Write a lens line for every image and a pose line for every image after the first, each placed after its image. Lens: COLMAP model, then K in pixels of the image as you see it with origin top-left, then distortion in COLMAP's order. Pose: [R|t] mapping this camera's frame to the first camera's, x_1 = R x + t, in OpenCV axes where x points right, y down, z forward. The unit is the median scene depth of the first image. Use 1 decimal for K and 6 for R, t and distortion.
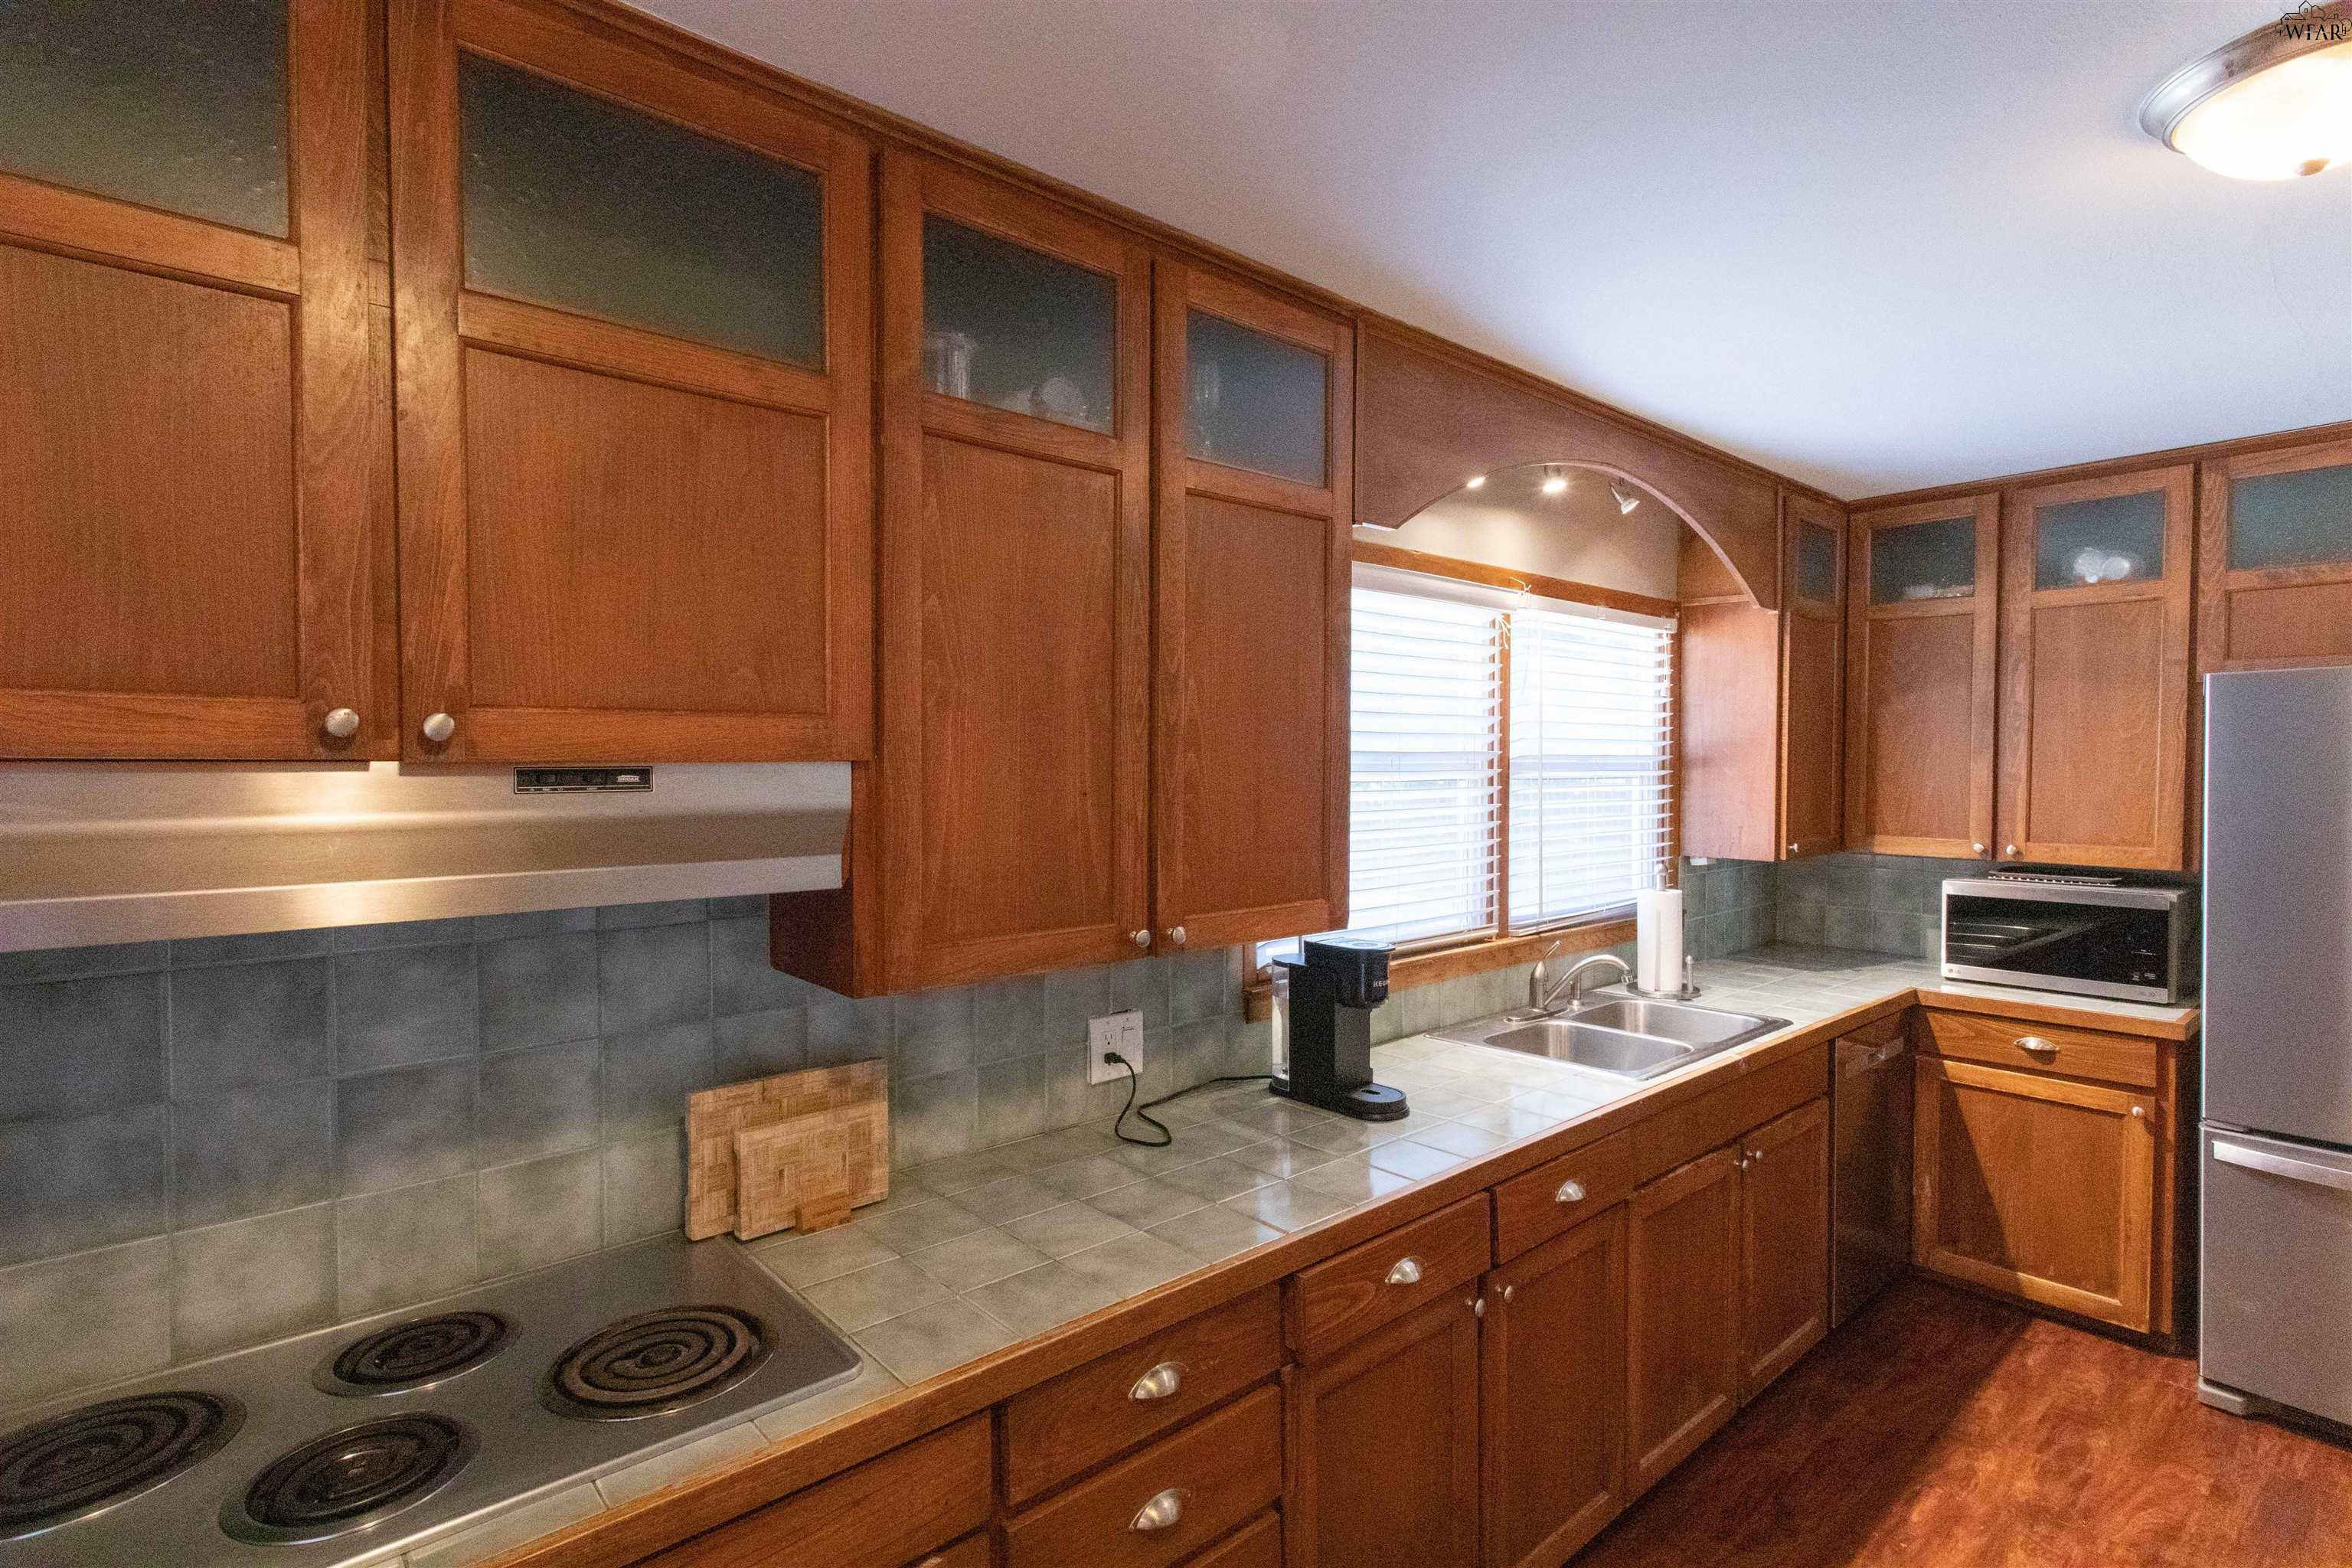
lens RADIAL K [[1130.2, 0, 1170.3], [0, 1130.2, 786.7], [0, 0, 1]] dist [0.000622, 0.001493]
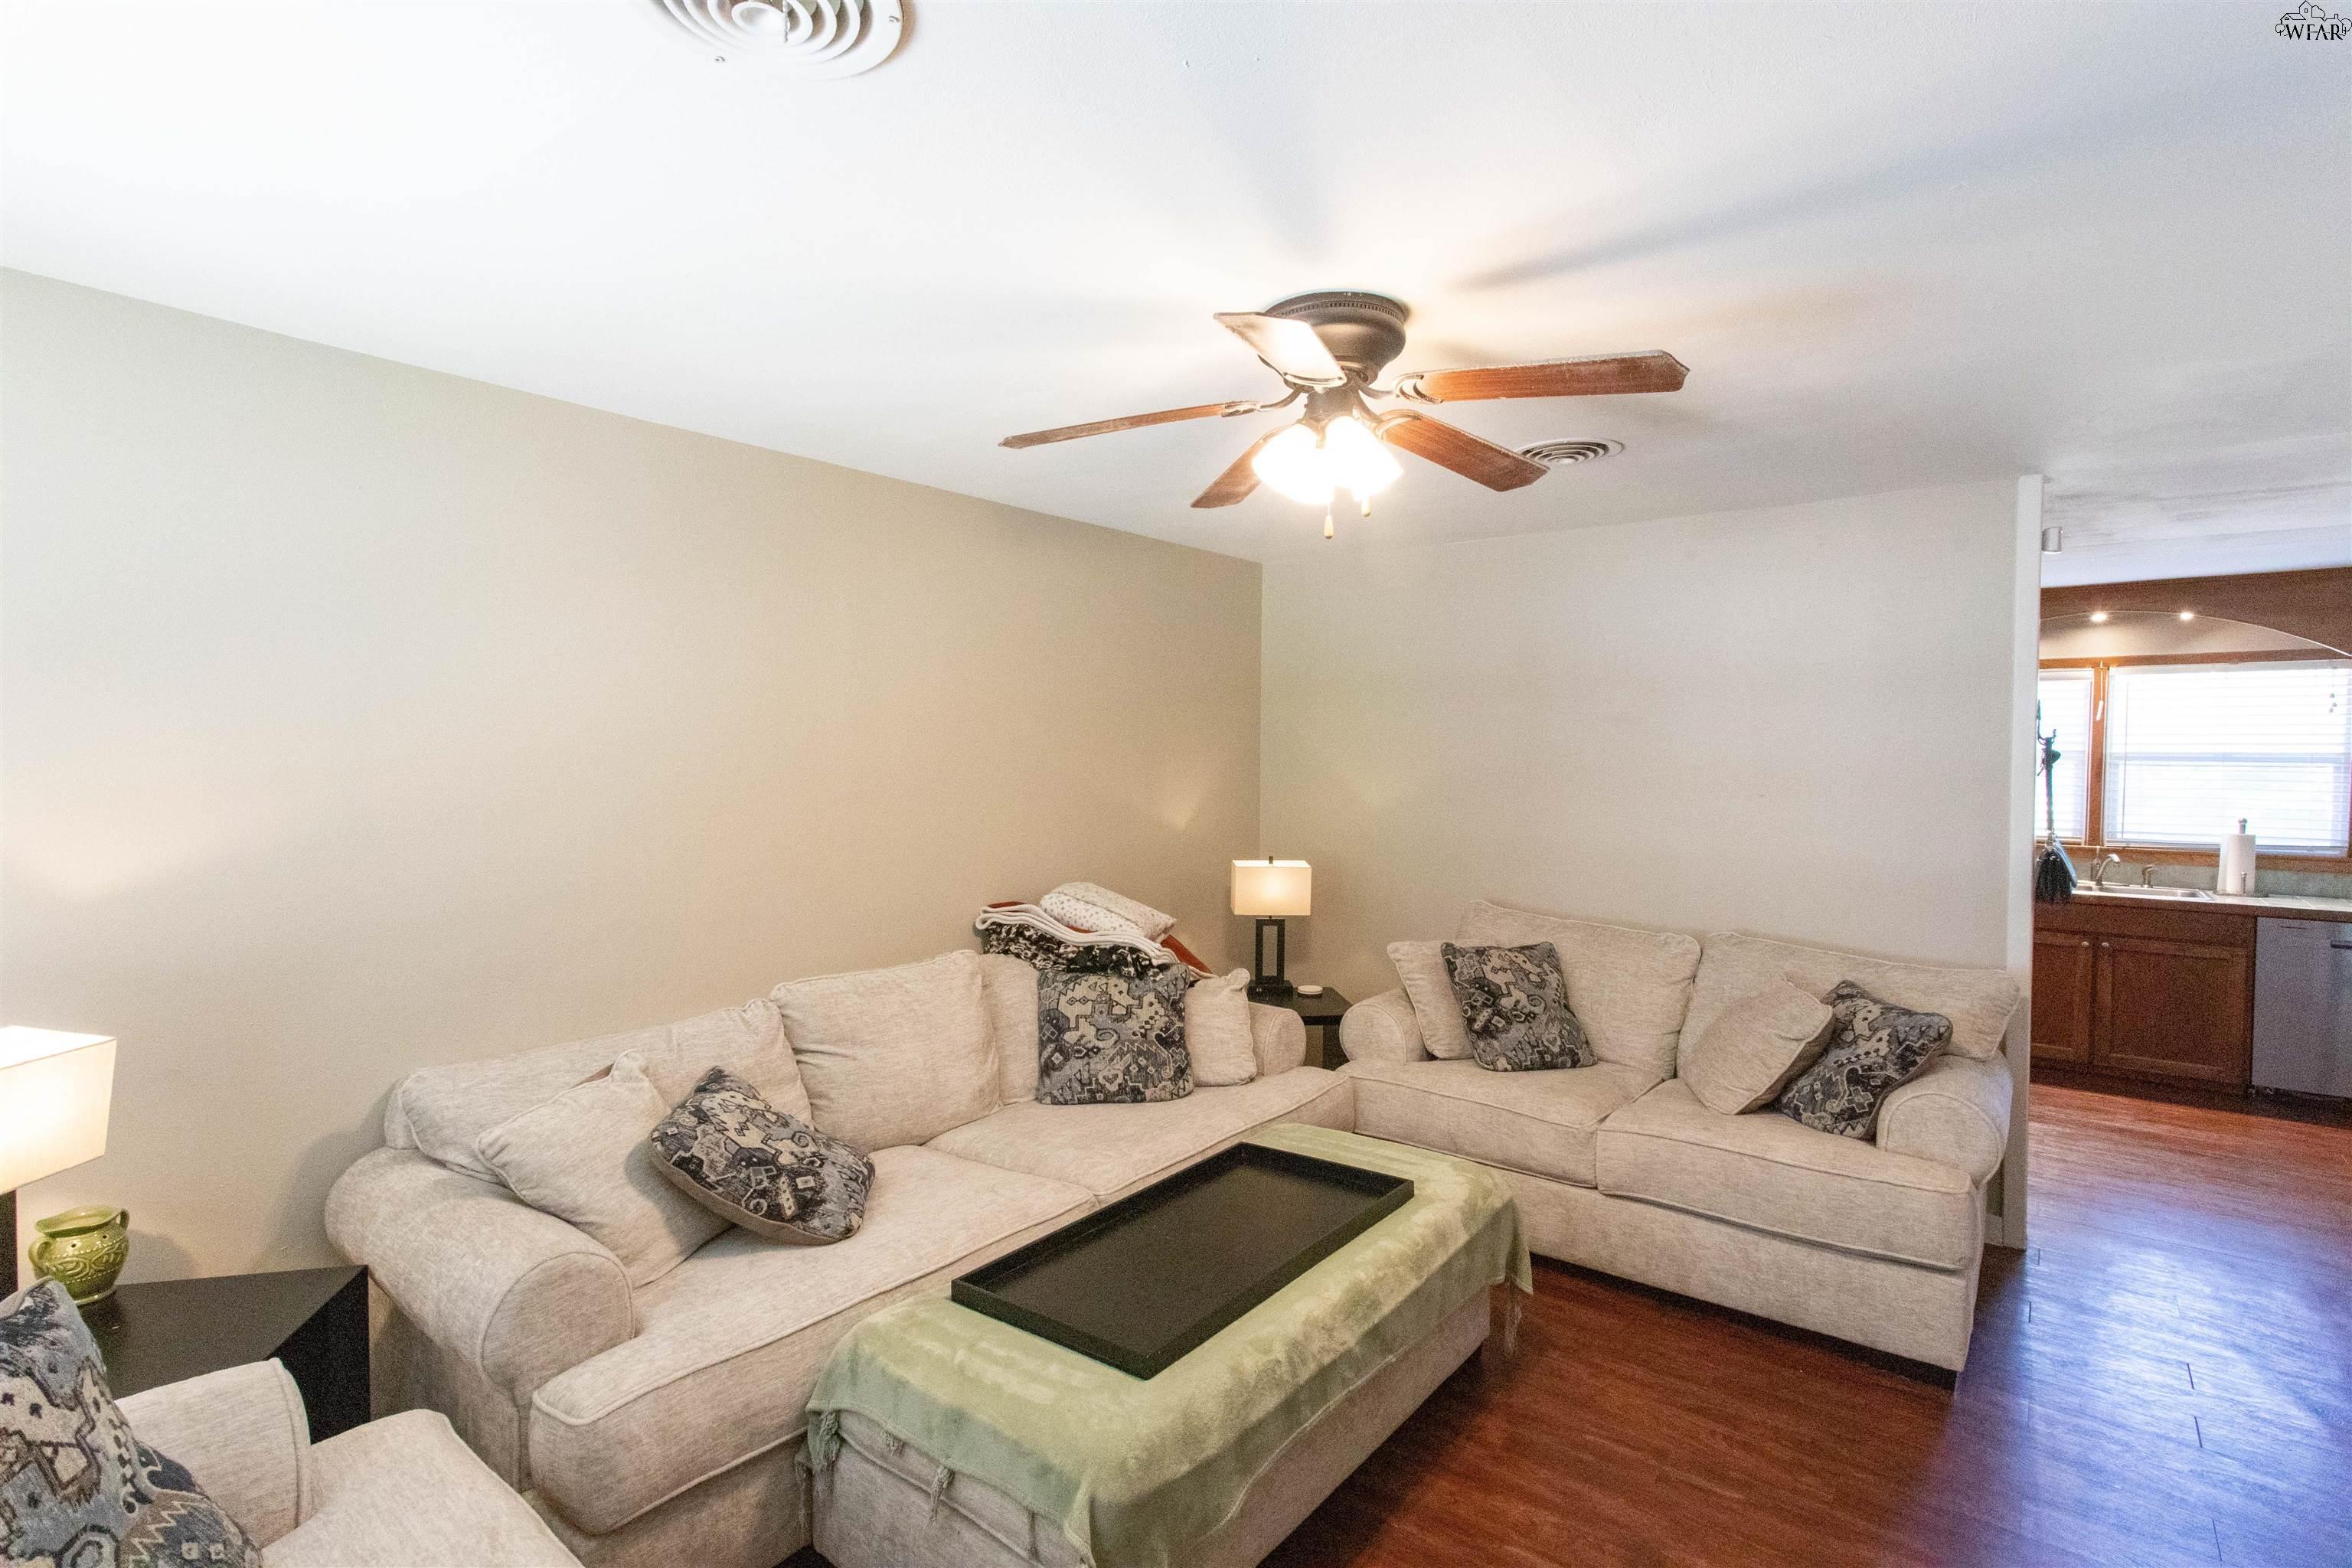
lens RADIAL K [[1115.2, 0, 1172.9], [0, 1115.2, 780.8], [0, 0, 1]] dist [0.003048, 0.000547]
pose [[0.177554, 0.036320, -0.983441, 2.018935], [-0.026185, 0.999139, 0.032172, 0.001355], [0.983763, 0.020039, 0.178352, -0.967264]]
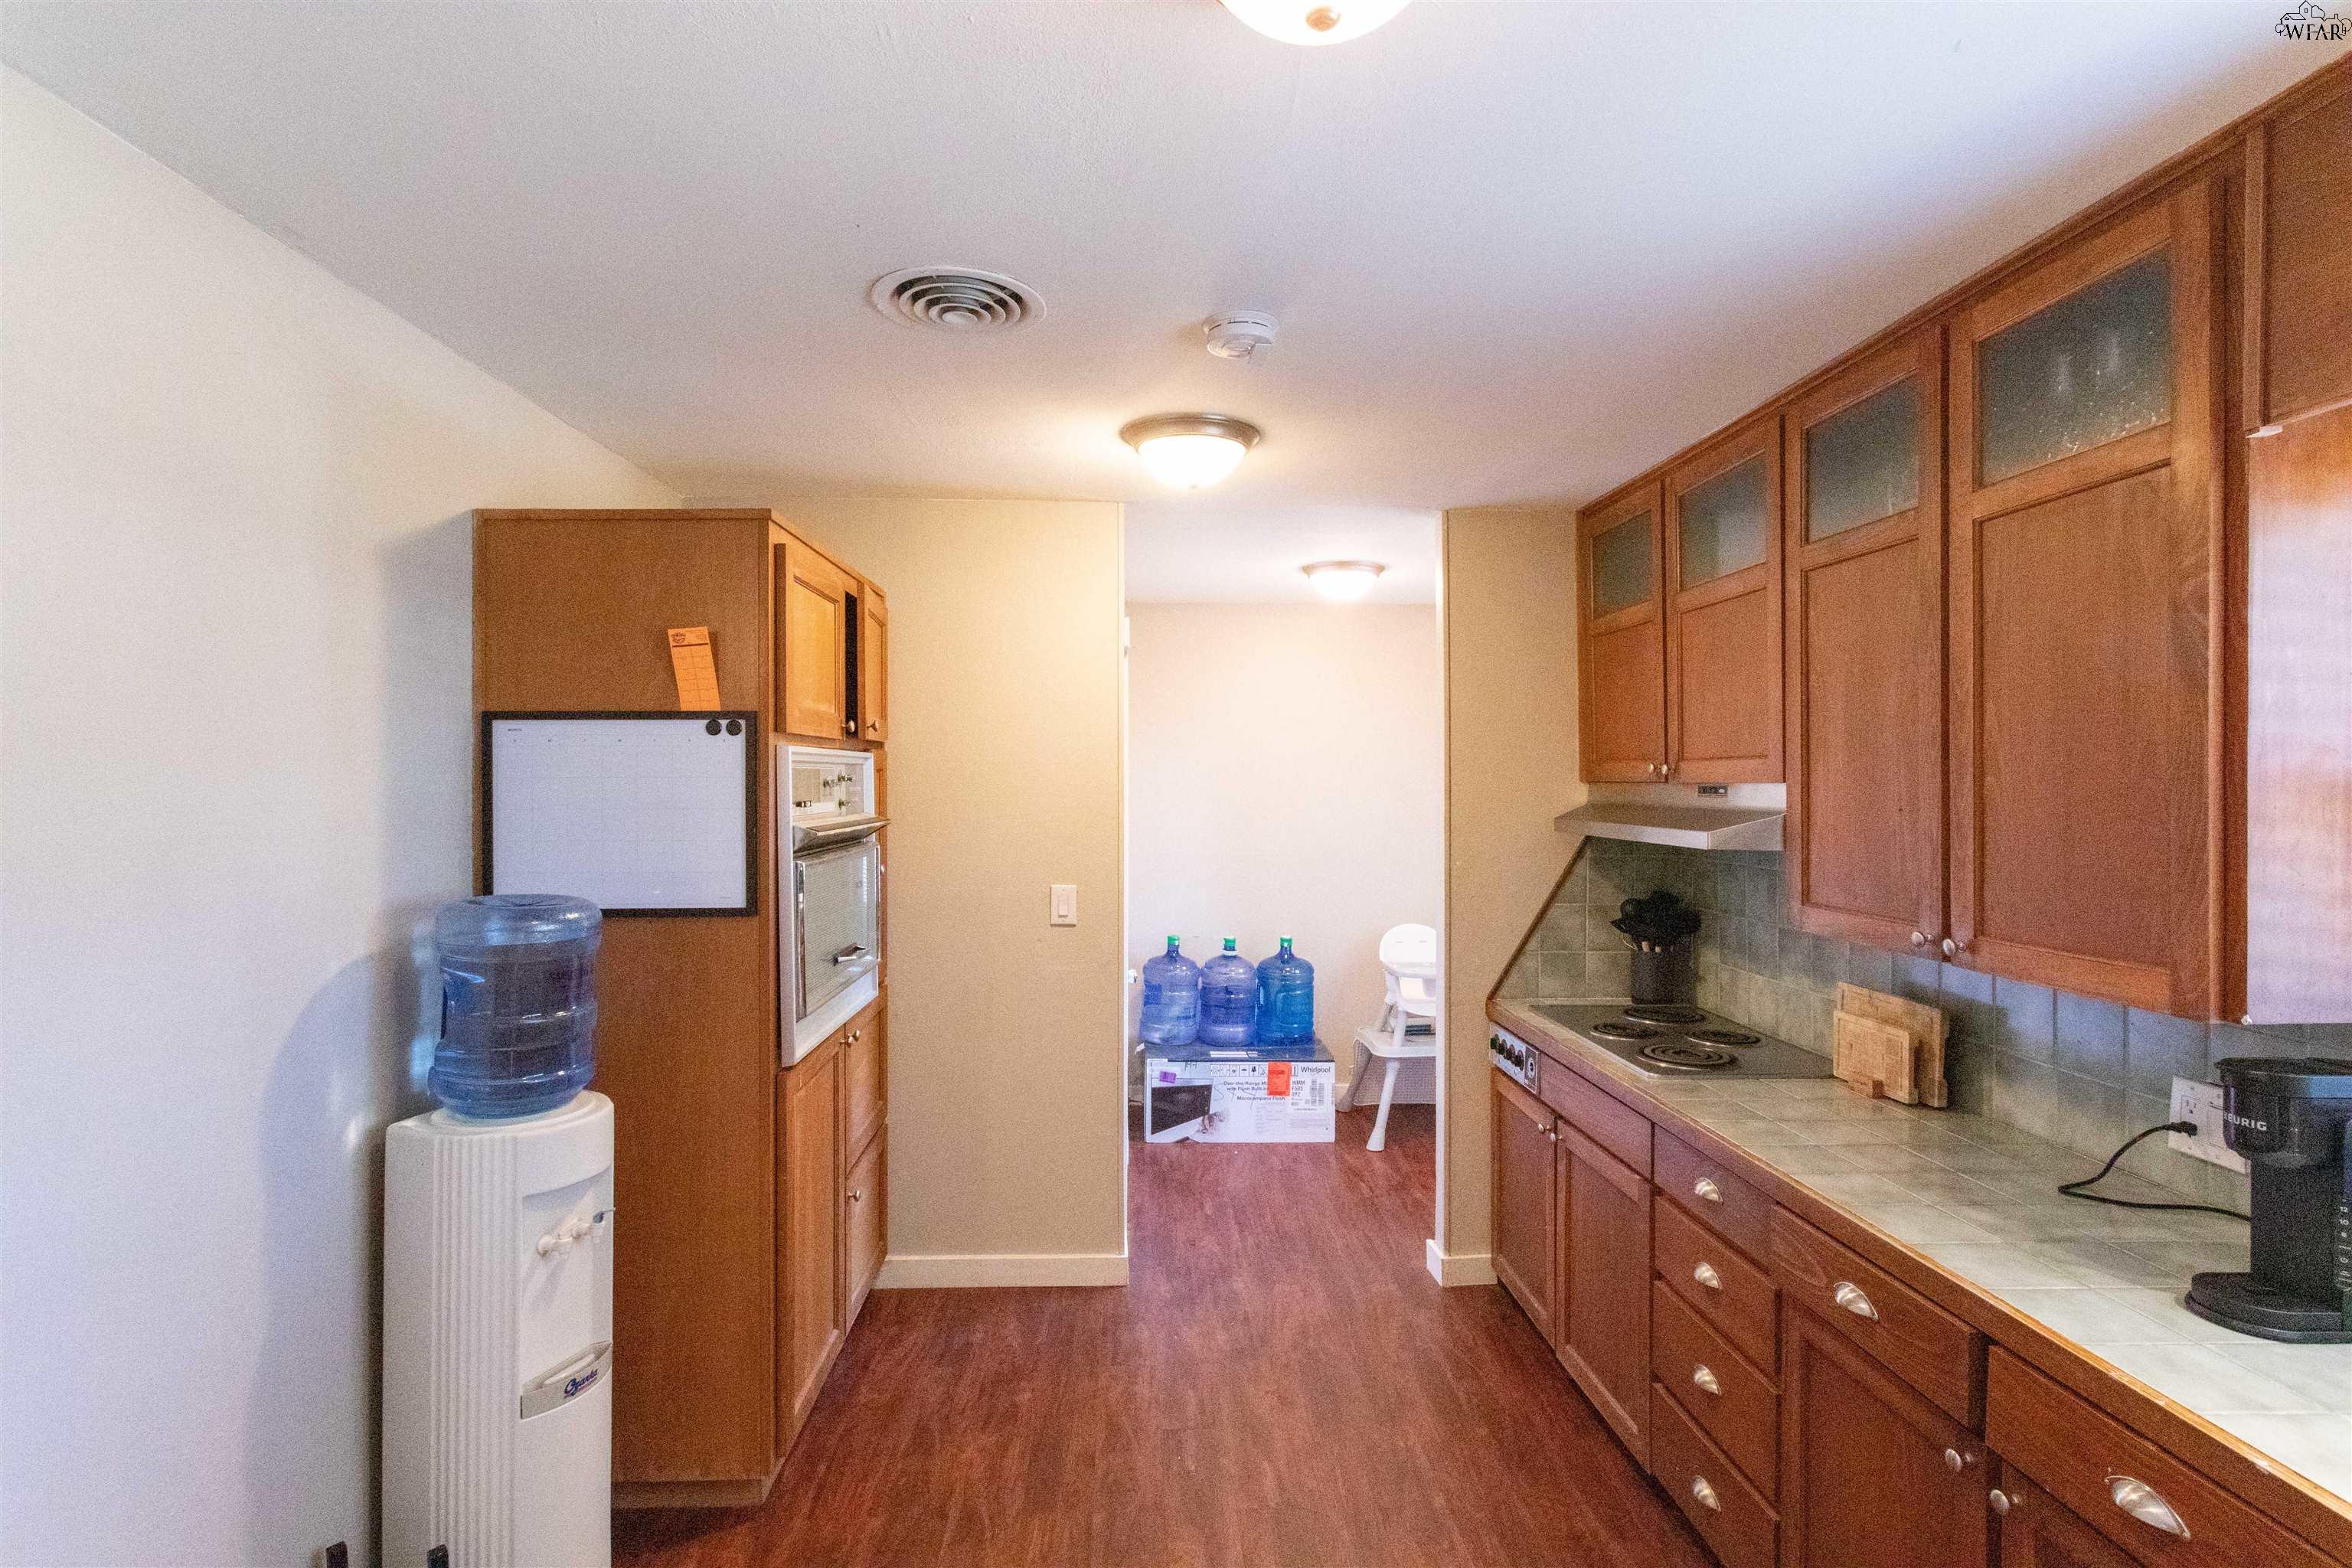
lens RADIAL K [[1130.2, 0, 1170.3], [0, 1130.2, 786.7], [0, 0, 1]] dist [0.000622, 0.001493]
pose [[-0.623751, 0.007636, -0.781586, 0.820292], [-0.013673, 0.999693, 0.020679, -0.020411], [0.781504, 0.023585, -0.623455, 0.688437]]
